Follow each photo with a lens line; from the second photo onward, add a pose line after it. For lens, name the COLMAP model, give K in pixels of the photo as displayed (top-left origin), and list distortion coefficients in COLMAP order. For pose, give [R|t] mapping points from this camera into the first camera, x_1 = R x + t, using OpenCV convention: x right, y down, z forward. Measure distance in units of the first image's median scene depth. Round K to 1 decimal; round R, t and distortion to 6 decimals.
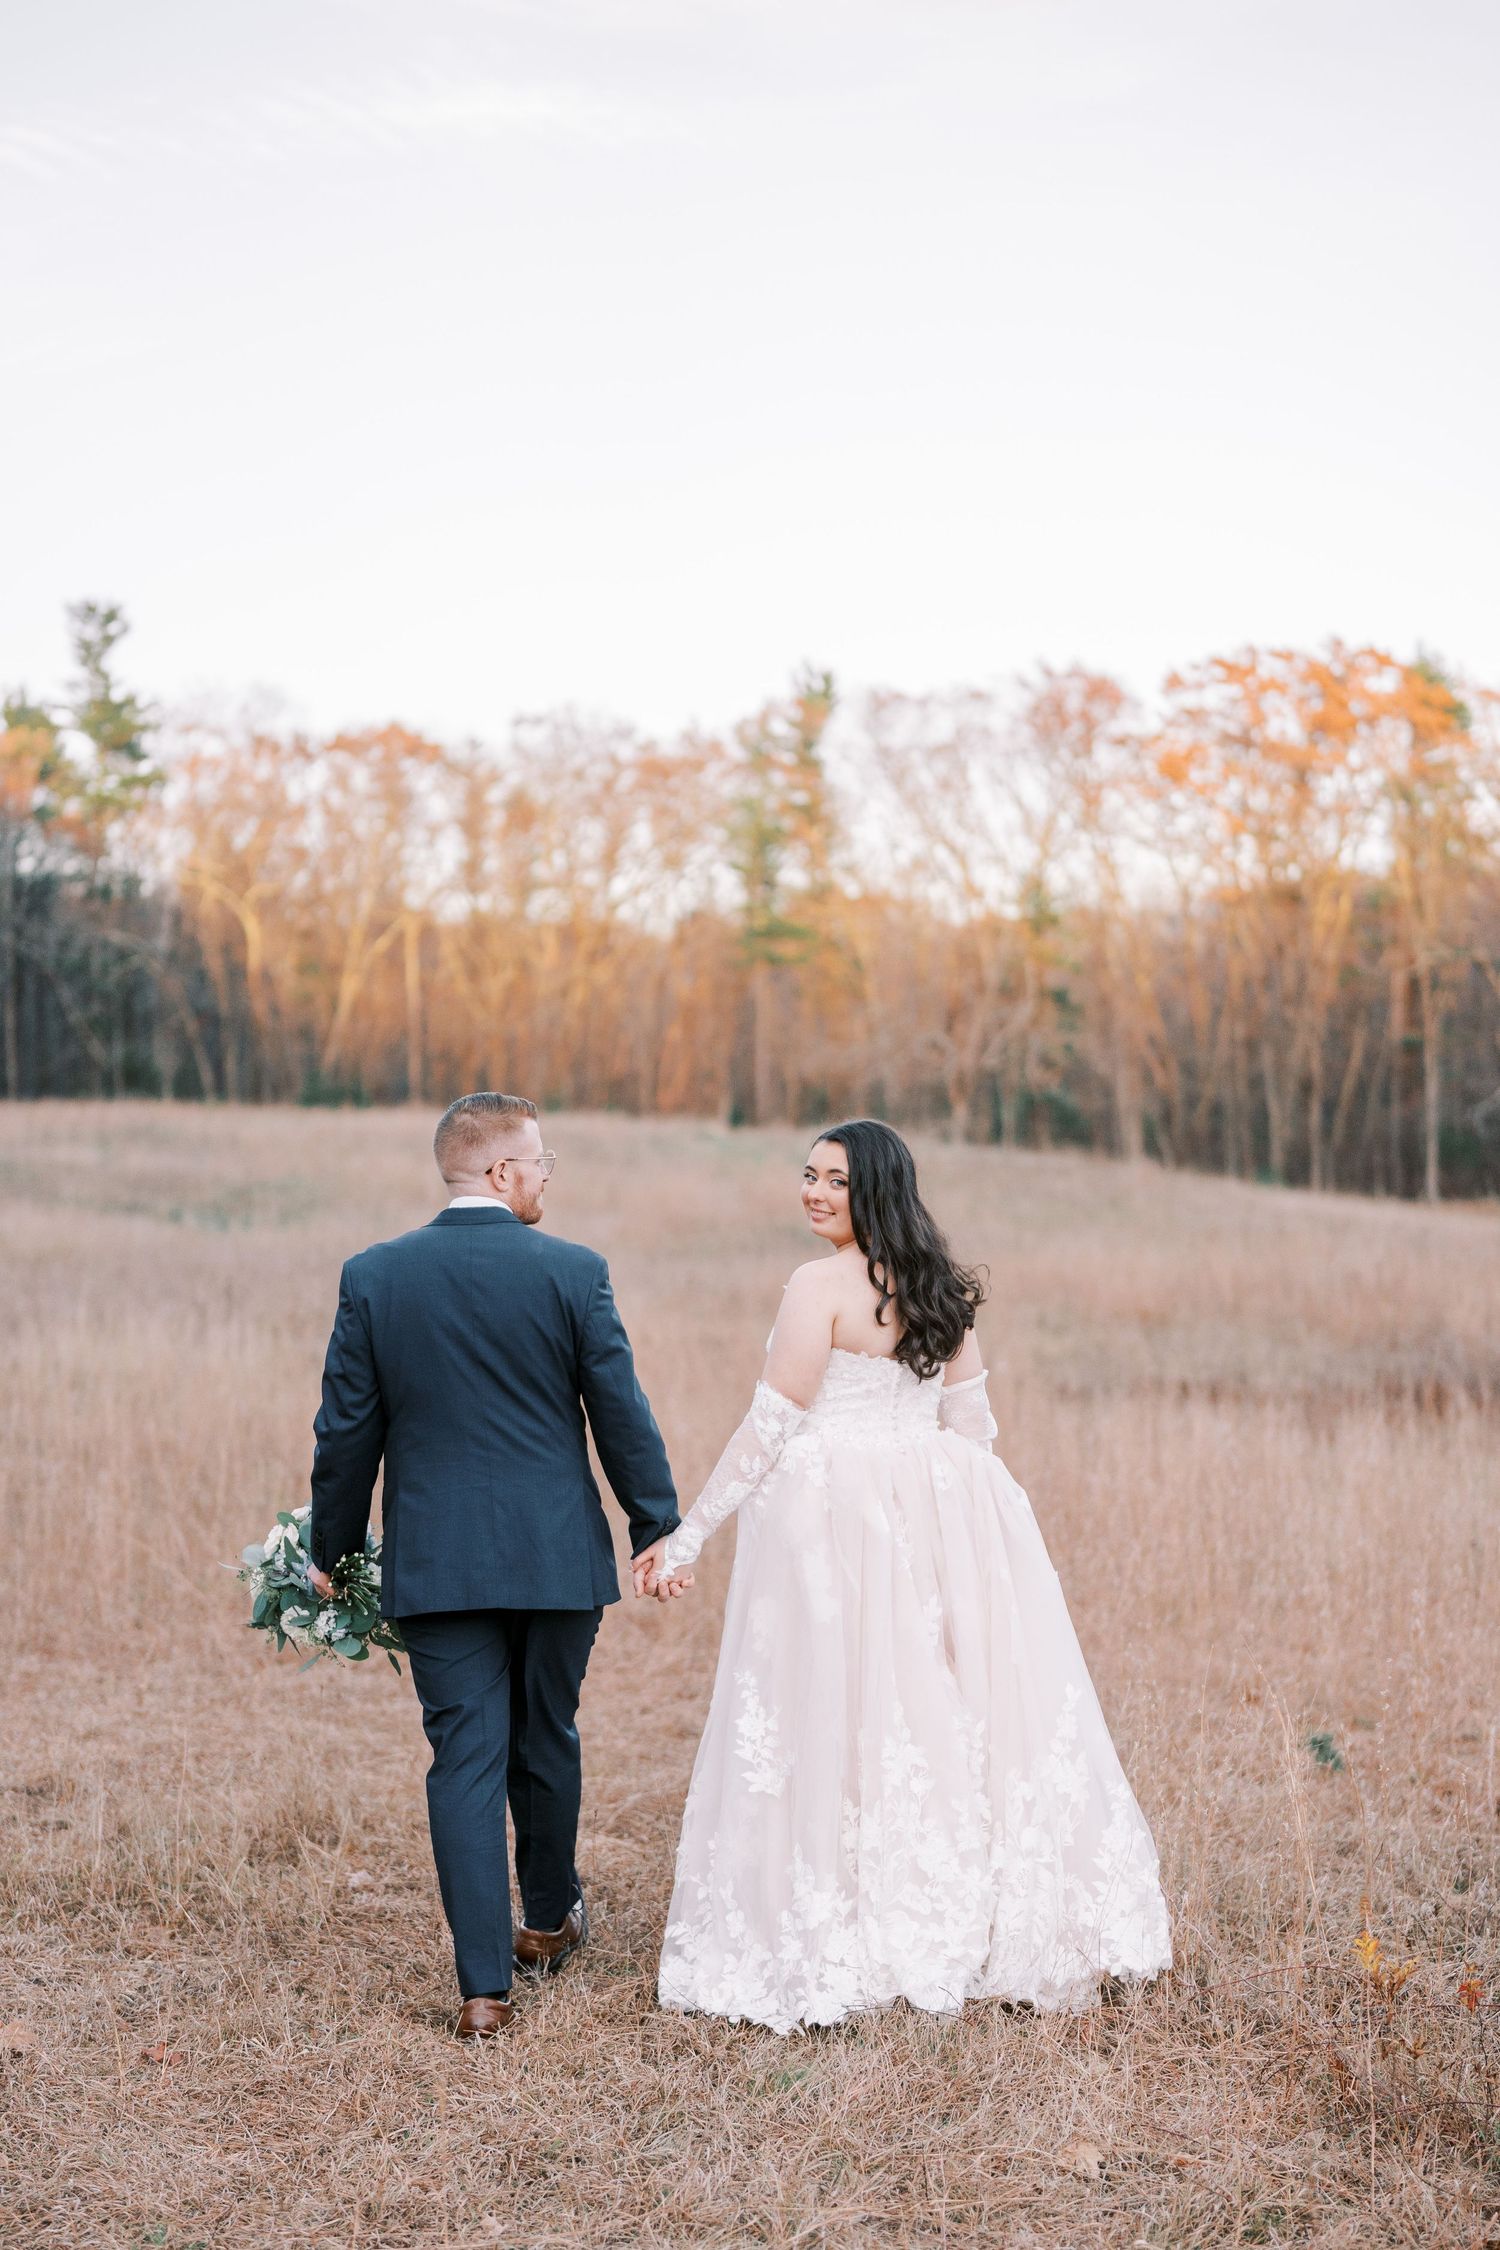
lens RADIAL K [[3271.9, 0, 674.3], [0, 3271.9, 1291.1], [0, 0, 1]] dist [-0.013924, -0.052360]
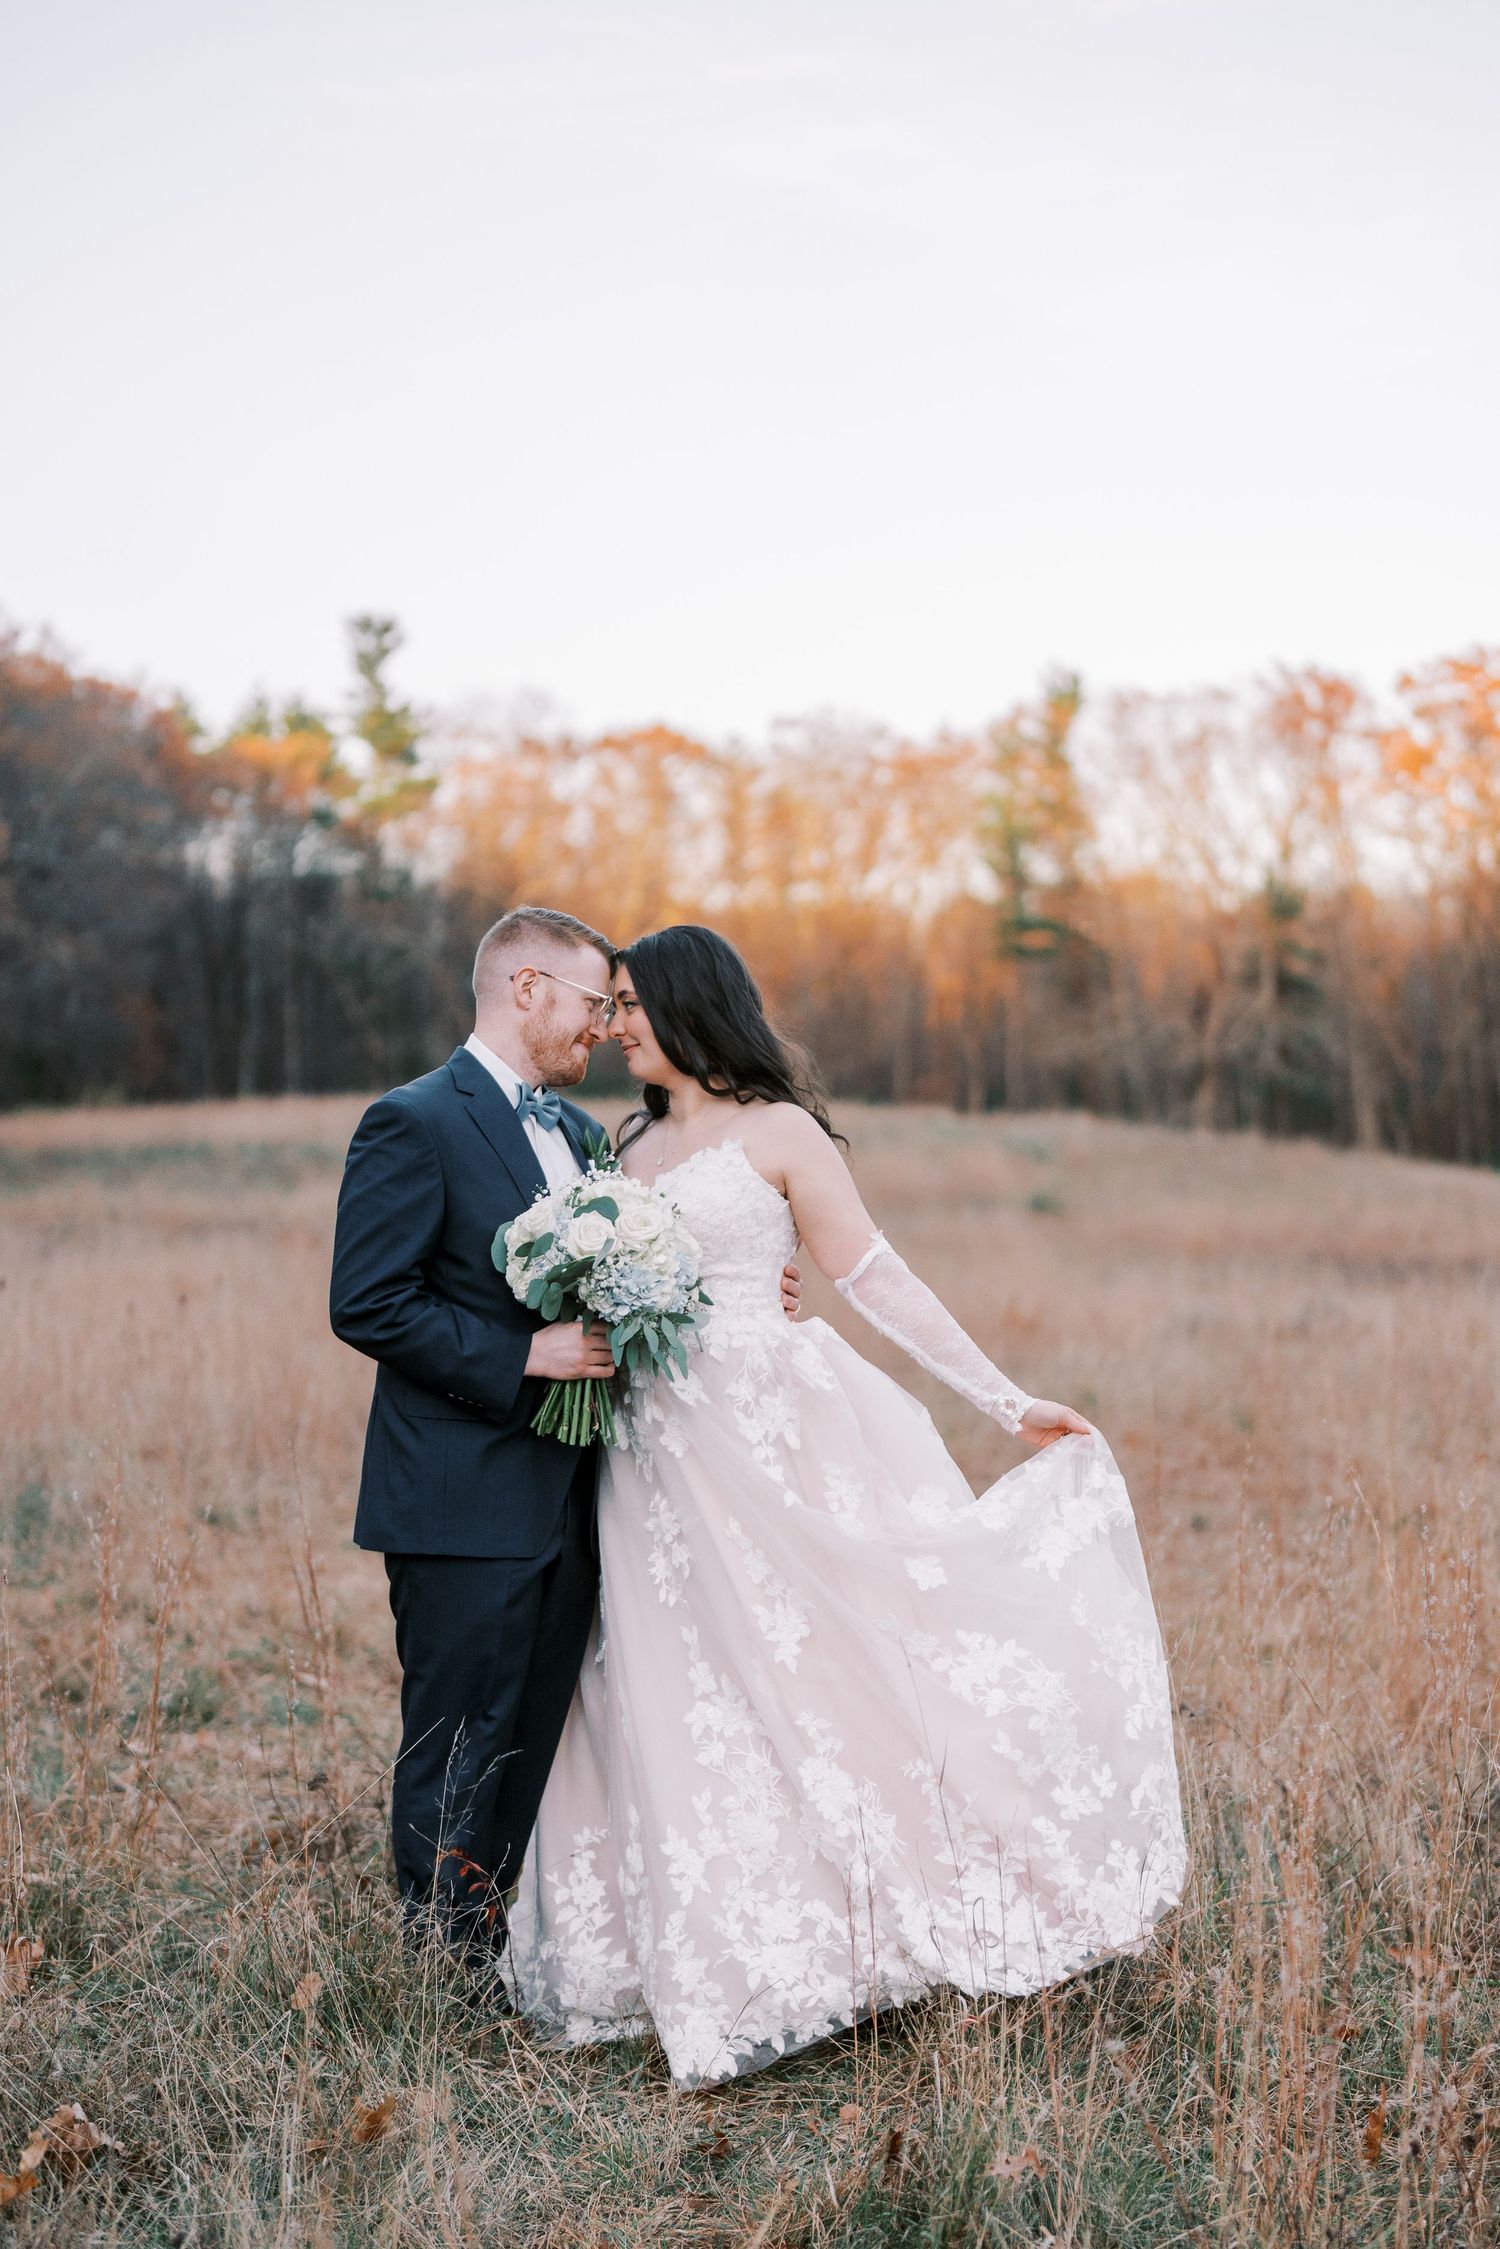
lens RADIAL K [[3728.1, 0, 754.8], [0, 3728.1, 1251.2], [0, 0, 1]] dist [-0.006741, 0.000755]
pose [[0.998204, -0.005284, -0.059668, 0.015126], [0.004527, 0.999908, -0.012807, 0.008261], [0.059730, 0.012513, 0.998136, -0.181516]]
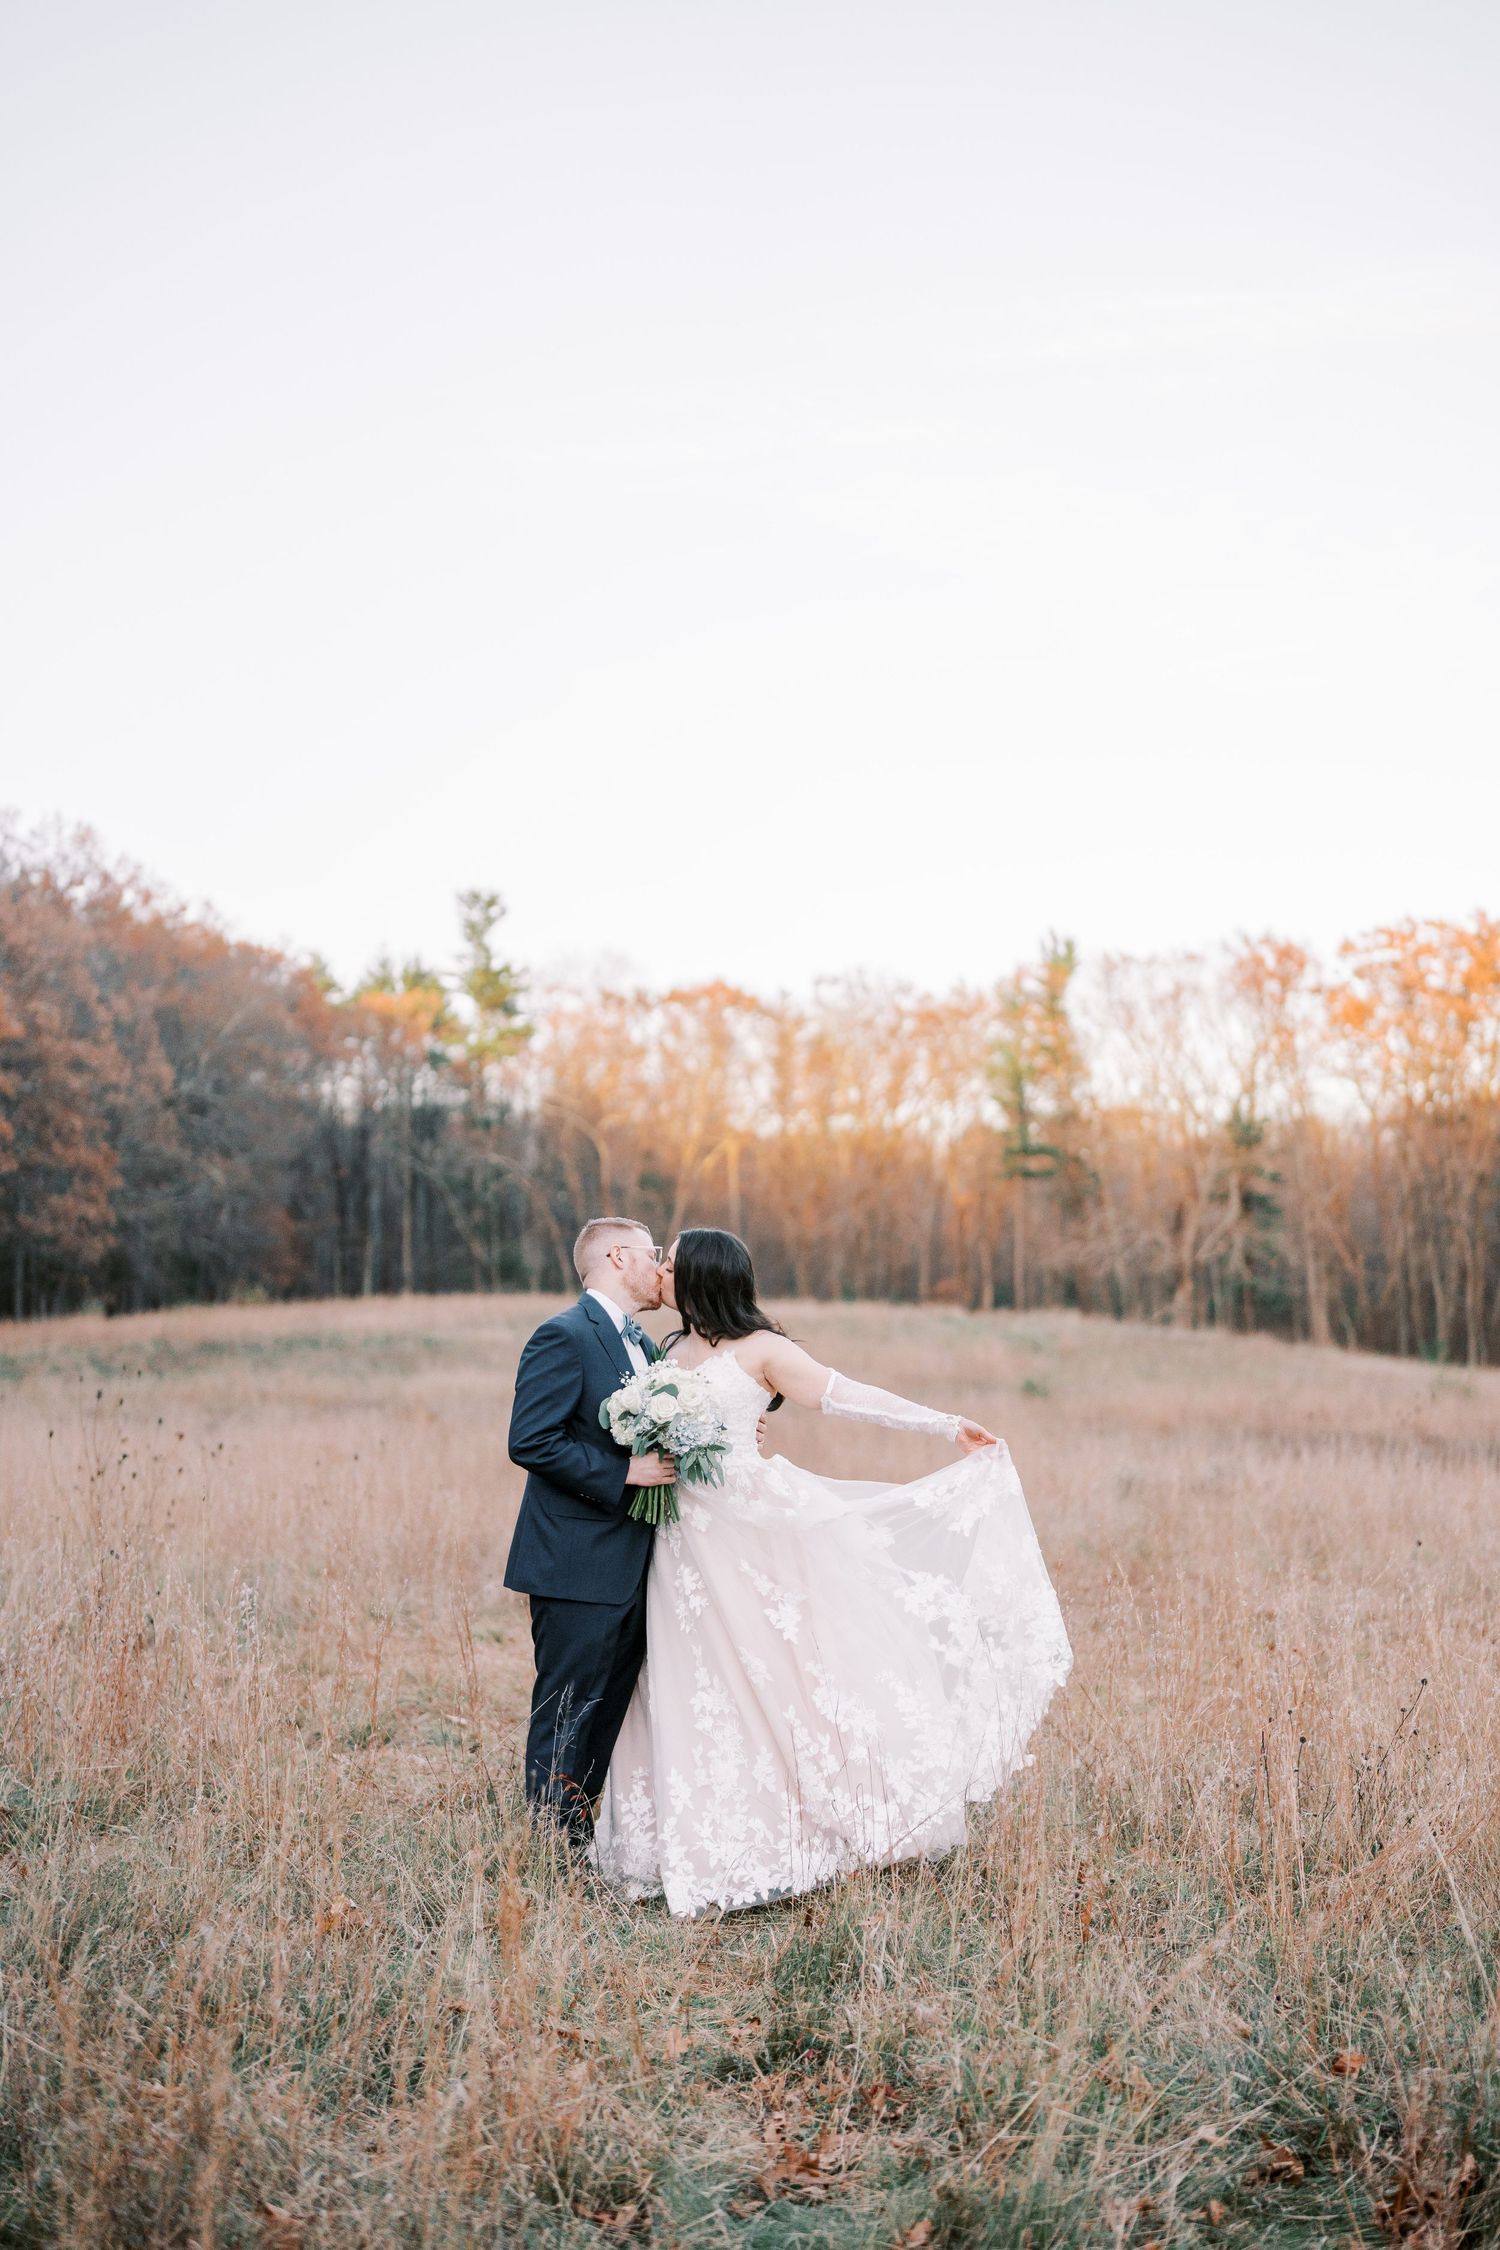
lens RADIAL K [[3235.3, 0, 750.0], [0, 3235.3, 1125.0], [0, 0, 1]] dist [-0.013946, -0.000702]
pose [[0.997101, -0.009353, -0.075511, 0.018286], [0.001300, 0.994366, -0.105996, 0.008823], [0.076077, 0.105590, 0.991495, -0.208035]]
